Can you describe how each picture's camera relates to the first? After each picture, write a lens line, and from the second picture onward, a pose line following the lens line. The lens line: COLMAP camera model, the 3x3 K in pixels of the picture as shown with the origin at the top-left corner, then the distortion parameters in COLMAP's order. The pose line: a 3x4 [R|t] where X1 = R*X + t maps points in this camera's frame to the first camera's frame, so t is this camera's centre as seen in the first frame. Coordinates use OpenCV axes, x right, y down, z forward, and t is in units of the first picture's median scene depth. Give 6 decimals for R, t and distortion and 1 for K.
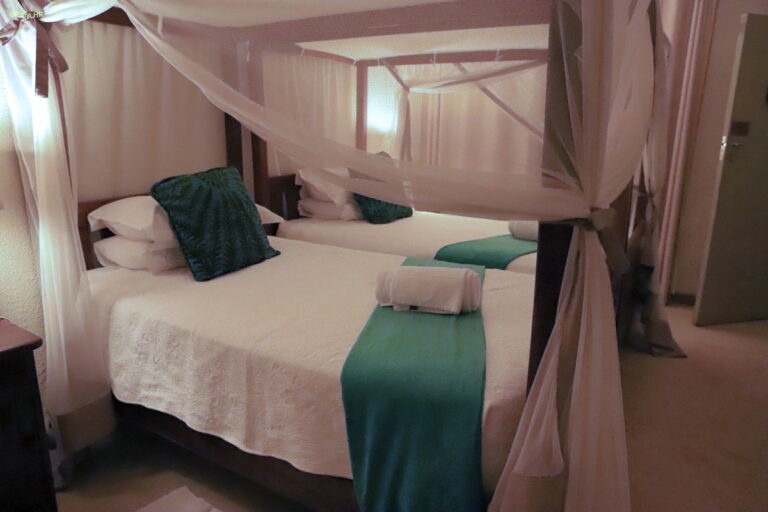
lens RADIAL K [[523.4, 0, 387.0], [0, 523.4, 258.7], [0, 0, 1]] dist [-0.089270, 0.052673]
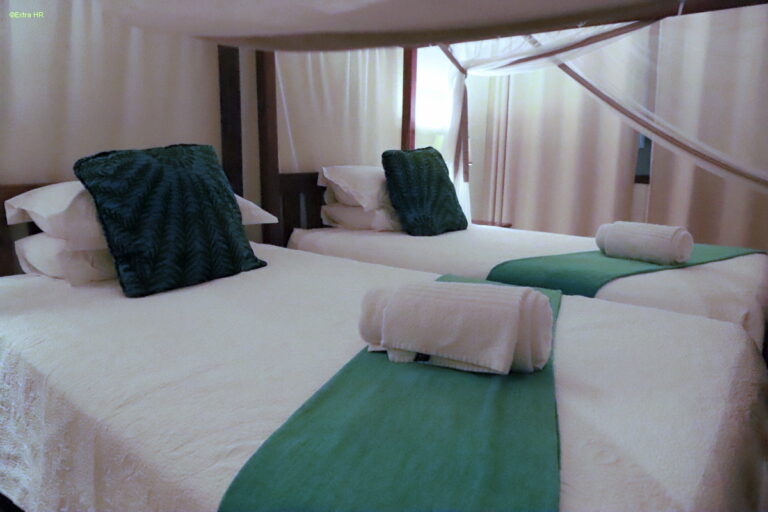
lens RADIAL K [[523.4, 0, 387.0], [0, 523.4, 257.0], [0, 0, 1]] dist [-0.089270, 0.052673]
pose [[0.989818, 0.024832, -0.140154, 0.064996], [-0.033795, 0.997508, -0.061936, 0.019404], [0.138267, 0.066042, 0.988191, 0.346194]]
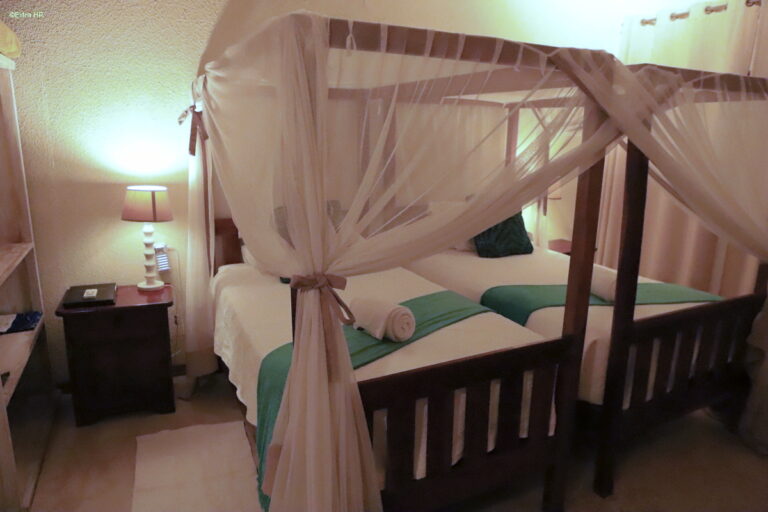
lens RADIAL K [[523.4, 0, 377.7], [0, 523.4, 250.6], [0, 0, 1]] dist [-0.089270, 0.052673]
pose [[0.832716, 0.120905, -0.540338, 0.558319], [-0.140661, 0.990046, 0.004758, -0.079254], [0.535535, 0.072043, 0.841434, -0.046542]]
